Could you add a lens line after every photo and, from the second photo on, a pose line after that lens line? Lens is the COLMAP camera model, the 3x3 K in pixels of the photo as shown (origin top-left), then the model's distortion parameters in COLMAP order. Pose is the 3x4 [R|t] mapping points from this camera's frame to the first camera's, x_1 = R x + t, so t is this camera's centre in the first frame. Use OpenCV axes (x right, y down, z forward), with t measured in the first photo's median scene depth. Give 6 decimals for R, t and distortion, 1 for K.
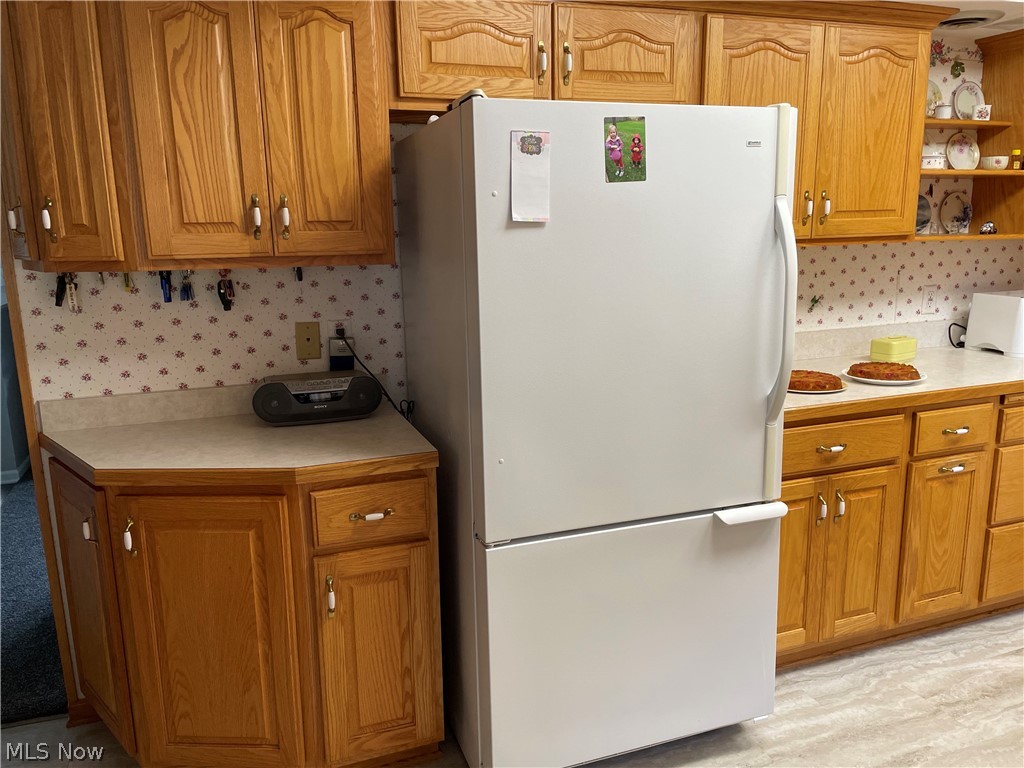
lens RADIAL K [[774.1, 0, 514.0], [0, 774.1, 370.5], [0, 0, 1]] dist [0.088653, -0.116435]
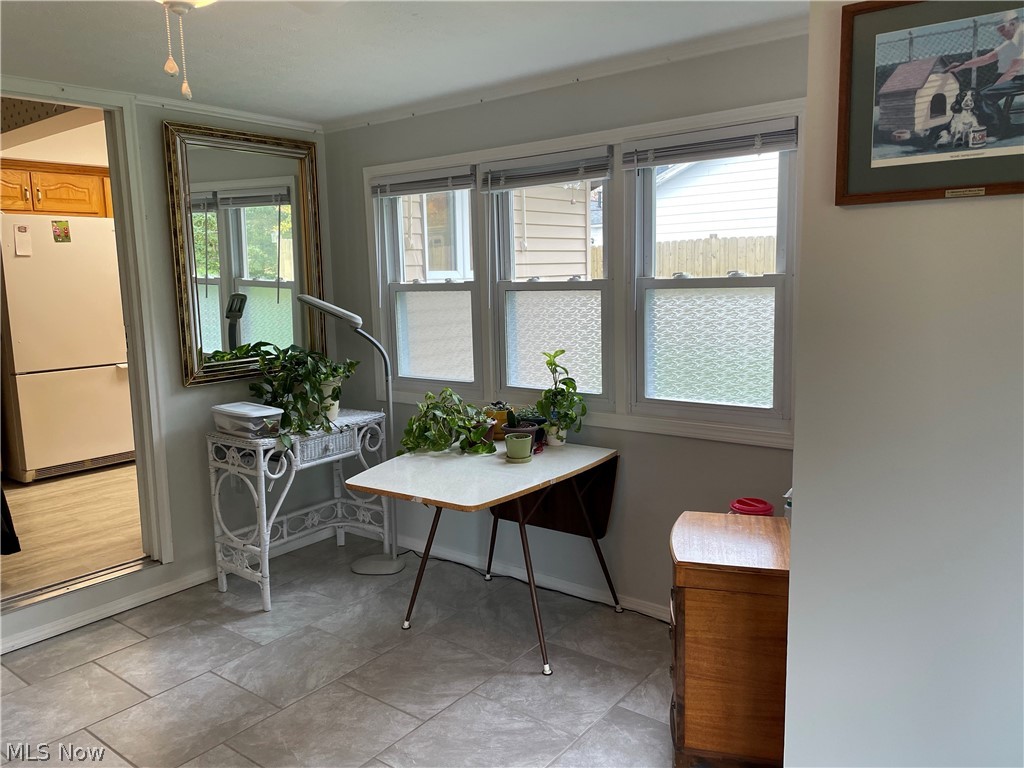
lens RADIAL K [[774.1, 0, 514.0], [0, 774.1, 370.5], [0, 0, 1]] dist [0.088653, -0.116435]
pose [[0.853021, -0.071483, 0.516958, 0.028840], [0.113345, 0.992306, -0.049815, 0.549720], [-0.509419, 0.101088, 0.854560, -2.239624]]
